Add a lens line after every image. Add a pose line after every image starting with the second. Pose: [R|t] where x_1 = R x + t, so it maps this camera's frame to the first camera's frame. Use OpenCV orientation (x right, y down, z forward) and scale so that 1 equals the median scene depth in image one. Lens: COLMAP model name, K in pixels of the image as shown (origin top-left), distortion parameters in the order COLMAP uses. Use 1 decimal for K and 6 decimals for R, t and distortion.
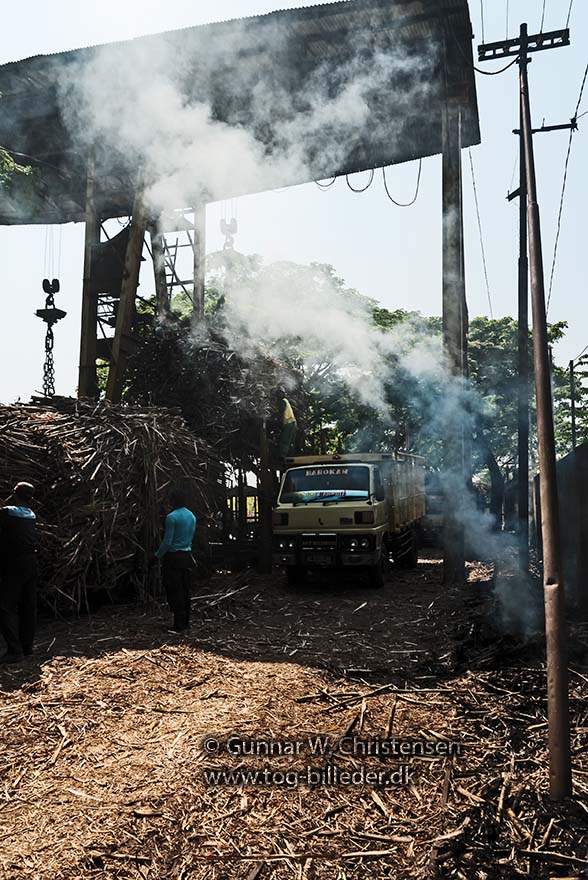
lens RADIAL K [[658.0, 0, 293.3], [0, 658.0, 436.0], [0, 0, 1]] dist [0.006007, -0.000576]
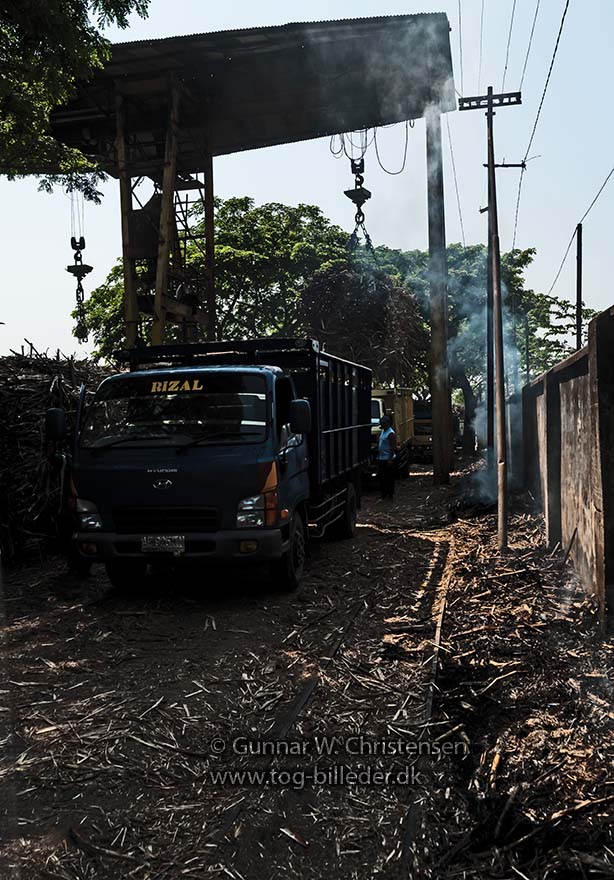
lens RADIAL K [[794.0, 0, 307.1], [0, 794.0, 441.9], [0, 0, 1]] dist [-0.014629, -0.006674]
pose [[0.994571, -0.036859, 0.097309, -0.222982], [0.025638, 0.993133, 0.114145, -0.067793], [-0.100848, -0.111030, 0.988687, -0.685588]]
